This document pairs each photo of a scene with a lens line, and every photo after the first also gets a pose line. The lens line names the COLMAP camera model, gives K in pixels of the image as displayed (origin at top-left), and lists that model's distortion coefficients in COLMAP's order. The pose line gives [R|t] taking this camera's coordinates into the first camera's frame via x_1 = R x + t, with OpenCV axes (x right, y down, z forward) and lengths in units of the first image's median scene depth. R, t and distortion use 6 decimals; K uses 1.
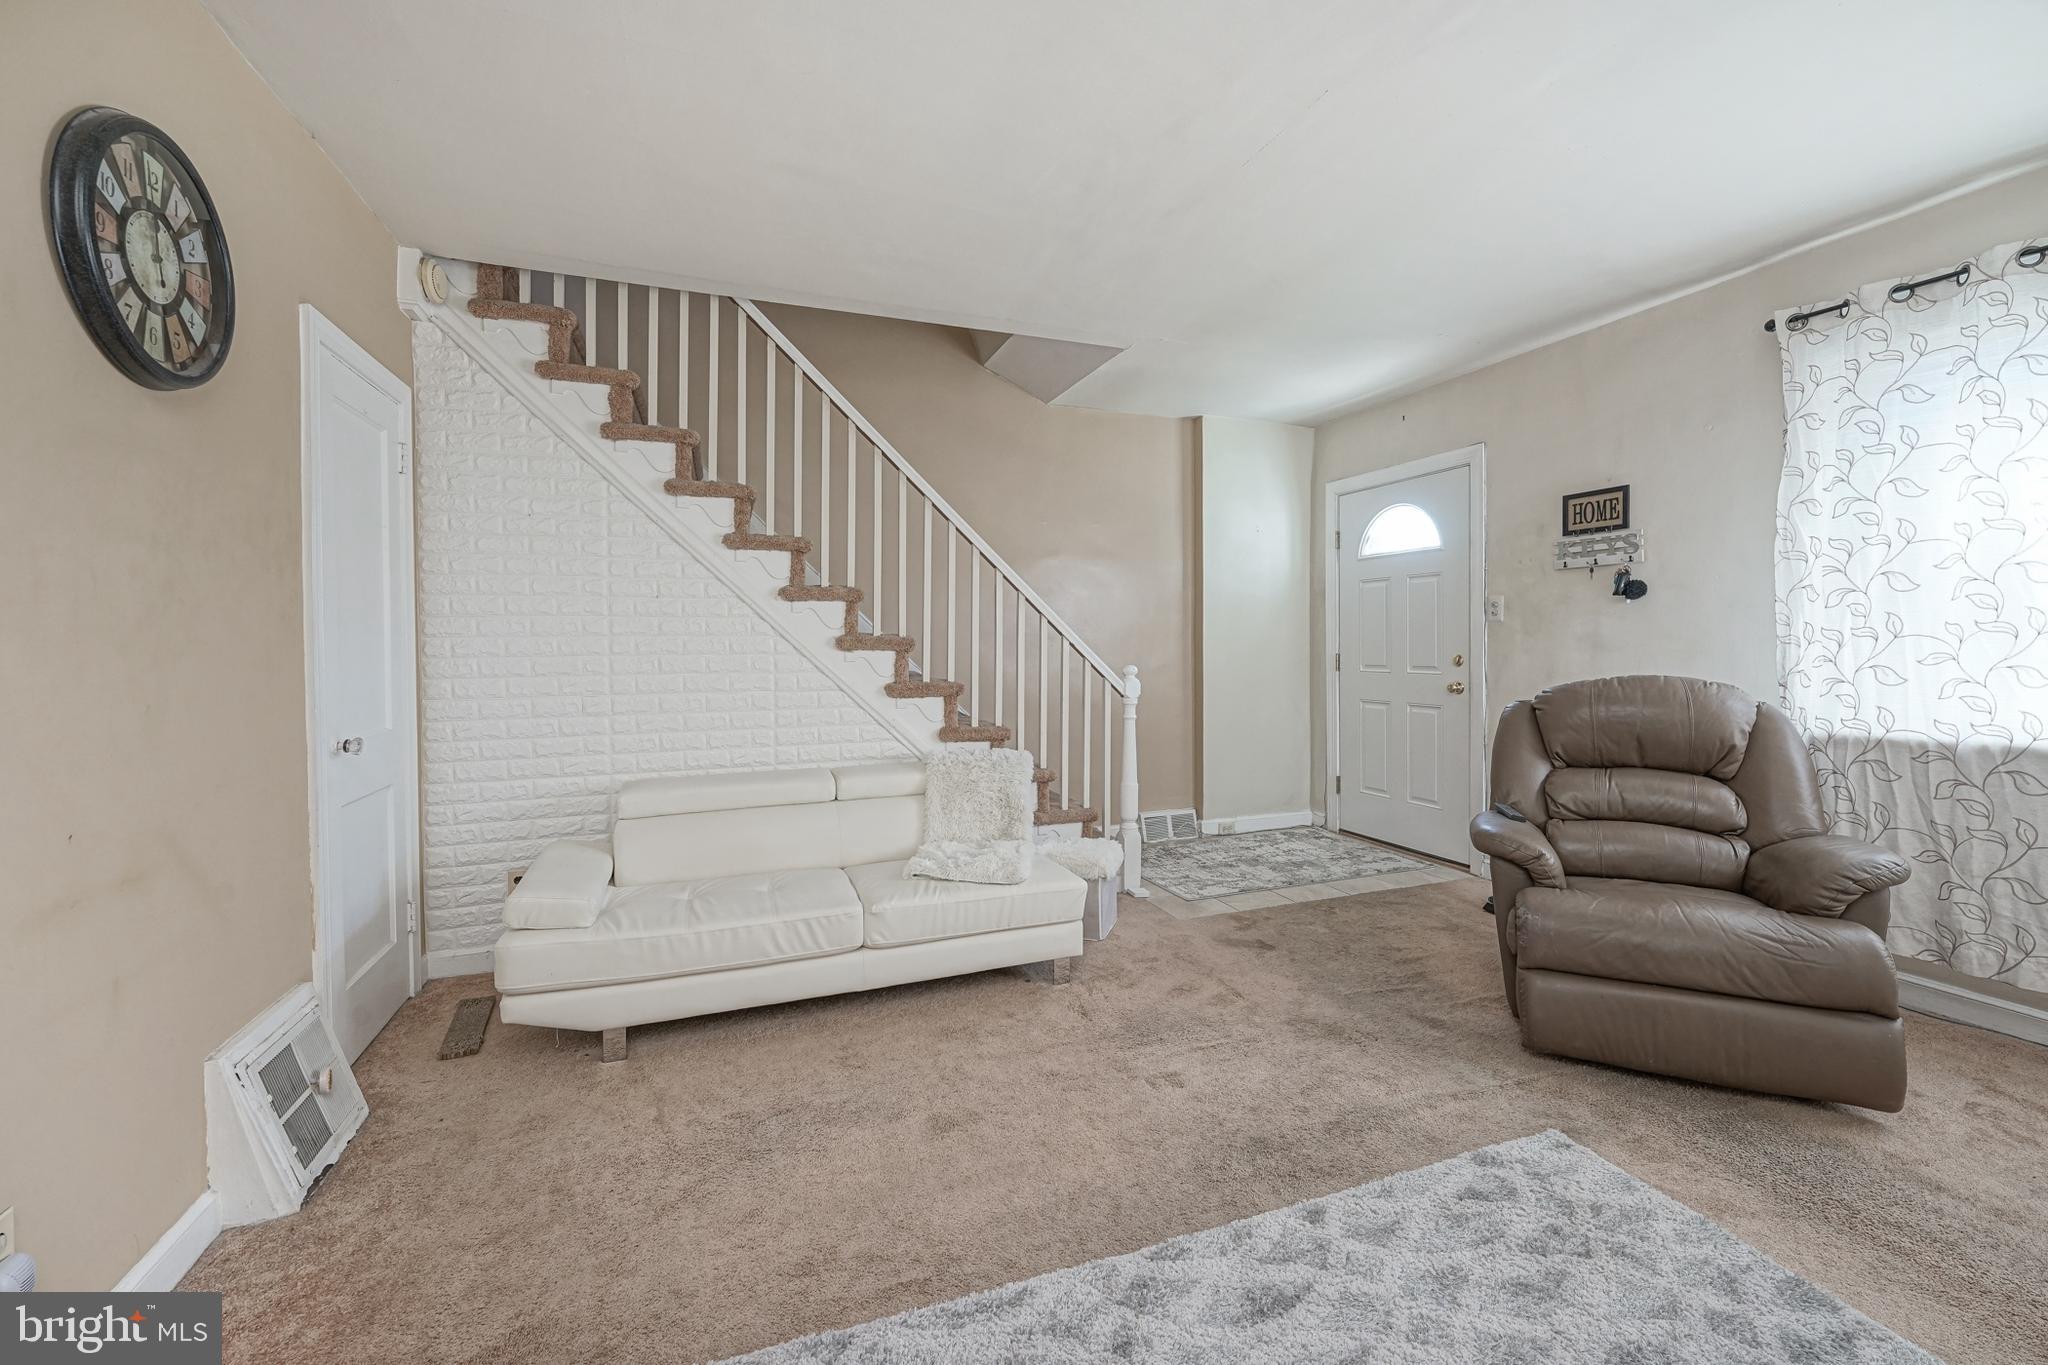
lens RADIAL K [[833.6, 0, 1014.9], [0, 833.6, 645.9], [0, 0, 1]] dist [-0.000527, 0.000141]
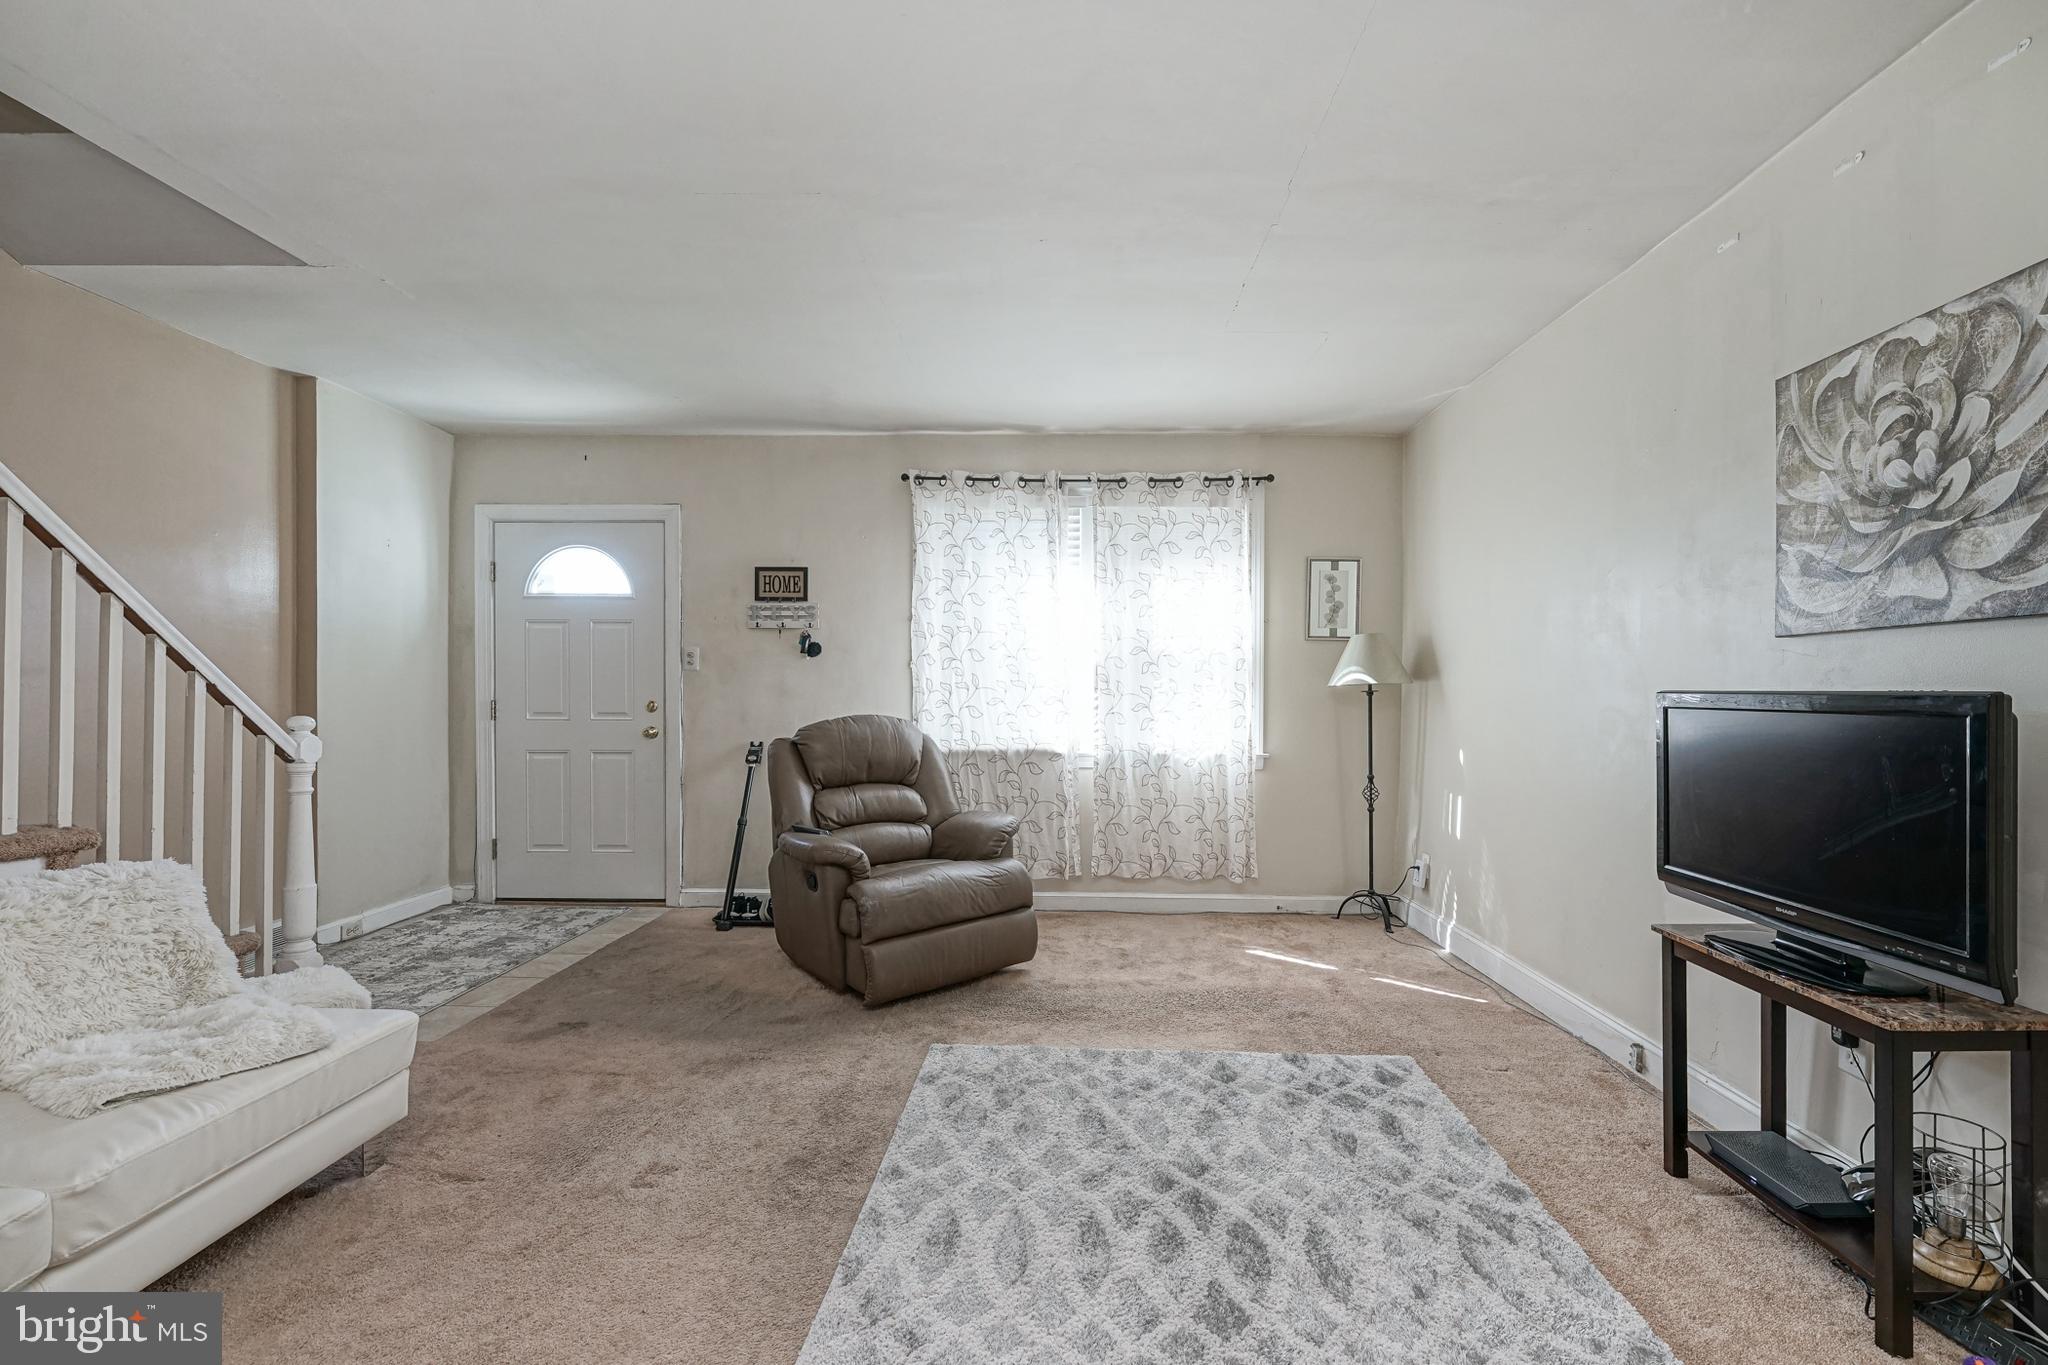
lens RADIAL K [[842.7, 0, 1057.1], [0, 842.7, 690.2], [0, 0, 1]] dist [-0.001080, 0.000253]
pose [[0.362795, 0.009712, 0.931818, -0.408785], [-0.005066, 0.999951, -0.008450, 0.005341], [-0.931855, -0.001655, 0.362827, 0.215940]]
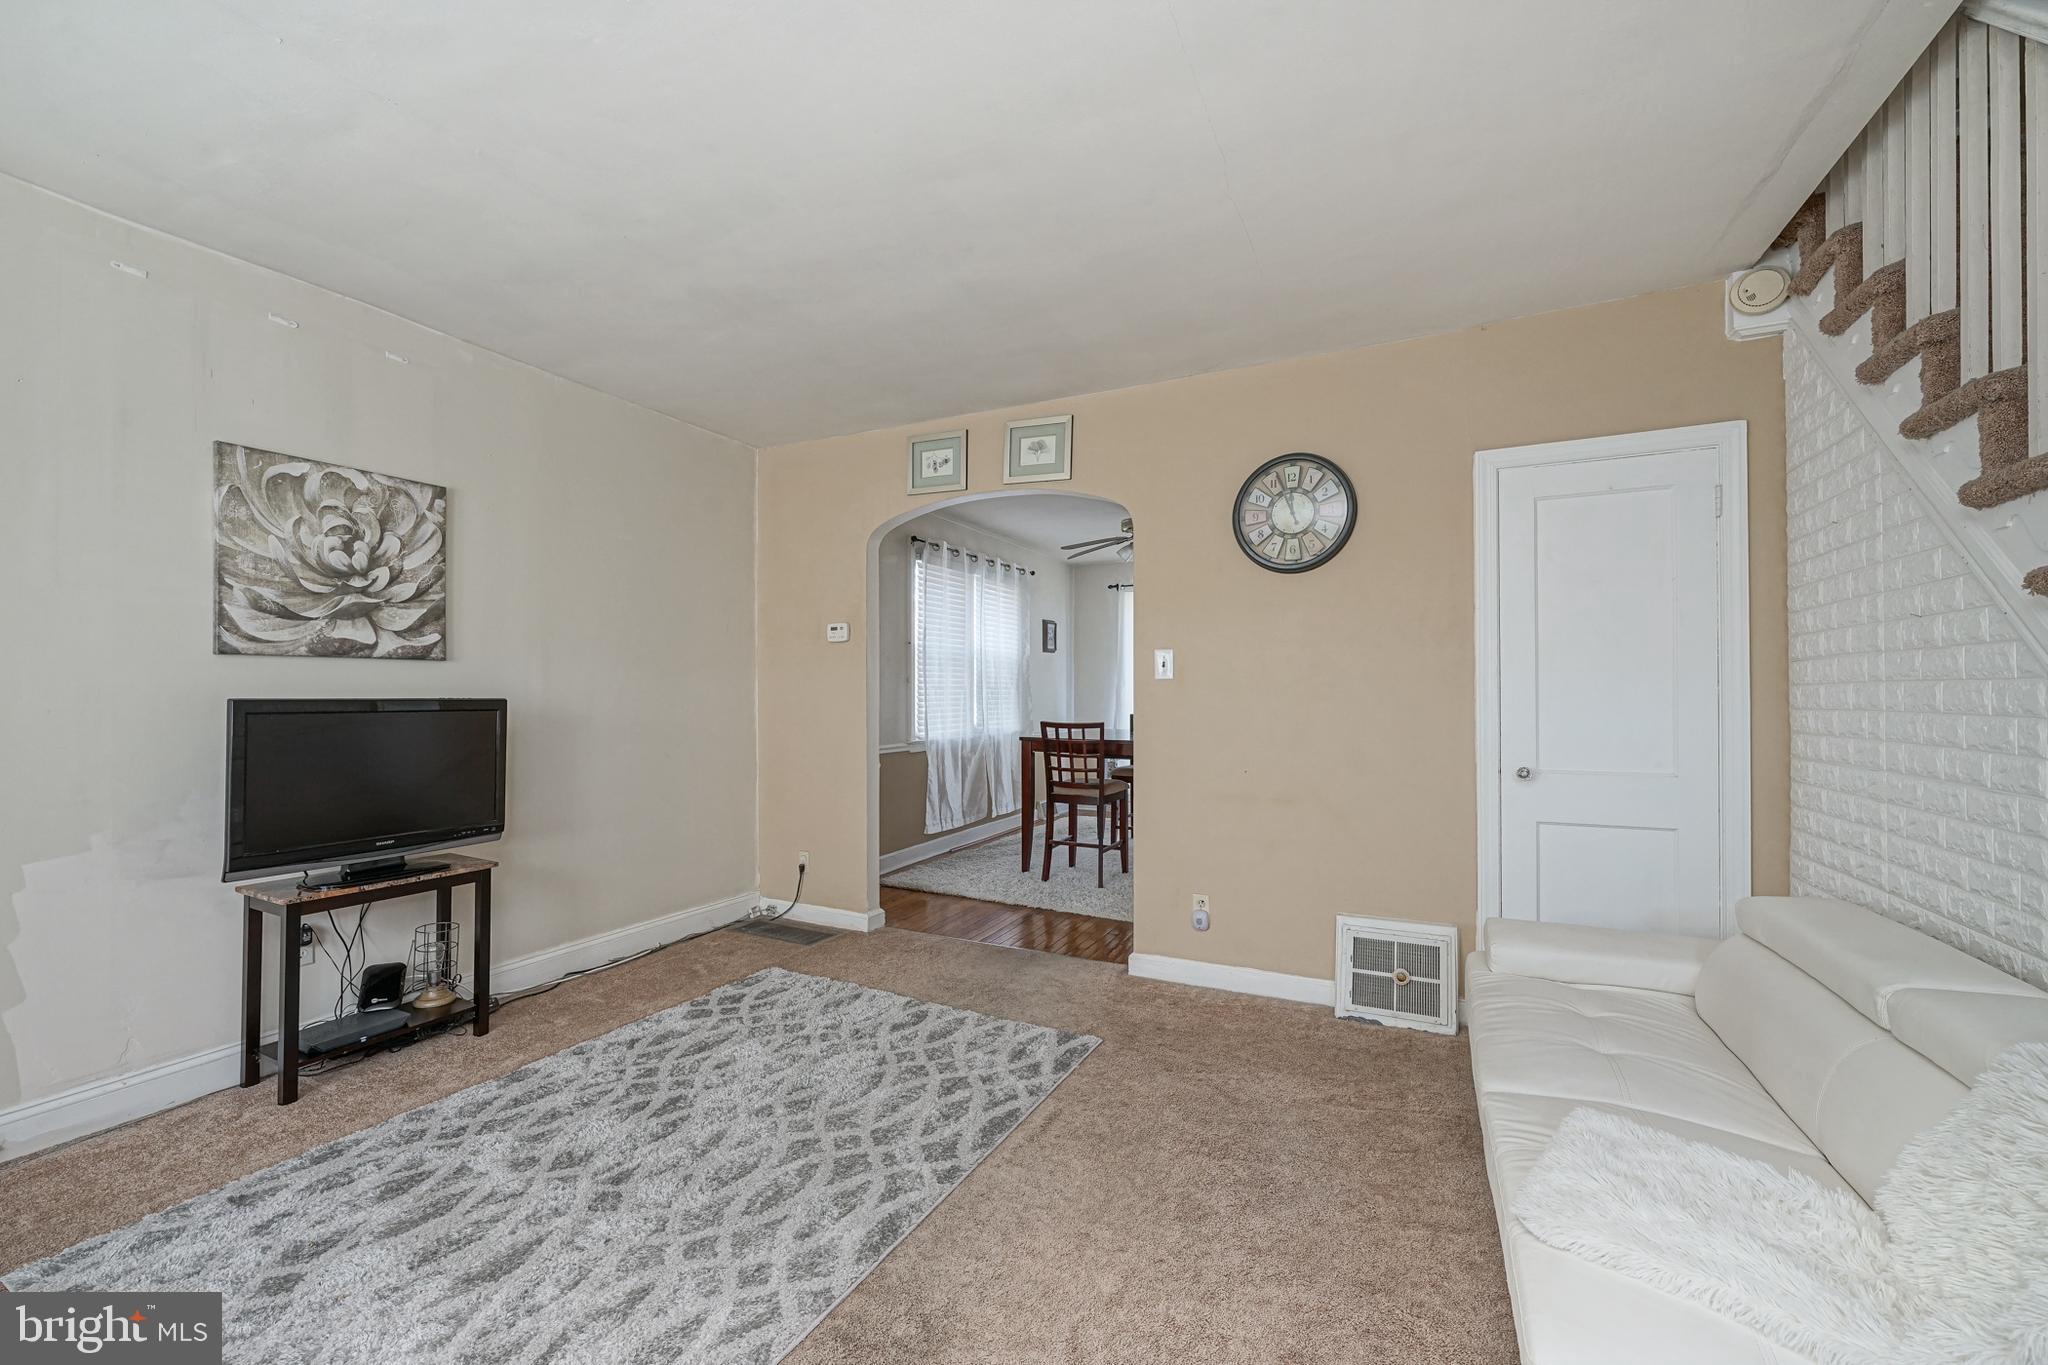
lens RADIAL K [[822.2, 0, 1024.0], [0, 822.2, 684.5], [0, 0, 1]] dist [0.000897, 0.000345]
pose [[-0.727320, -0.000898, -0.686298, 0.499340], [0.004291, 0.999974, -0.005856, -0.009426], [0.686285, -0.007204, -0.727297, 1.132364]]
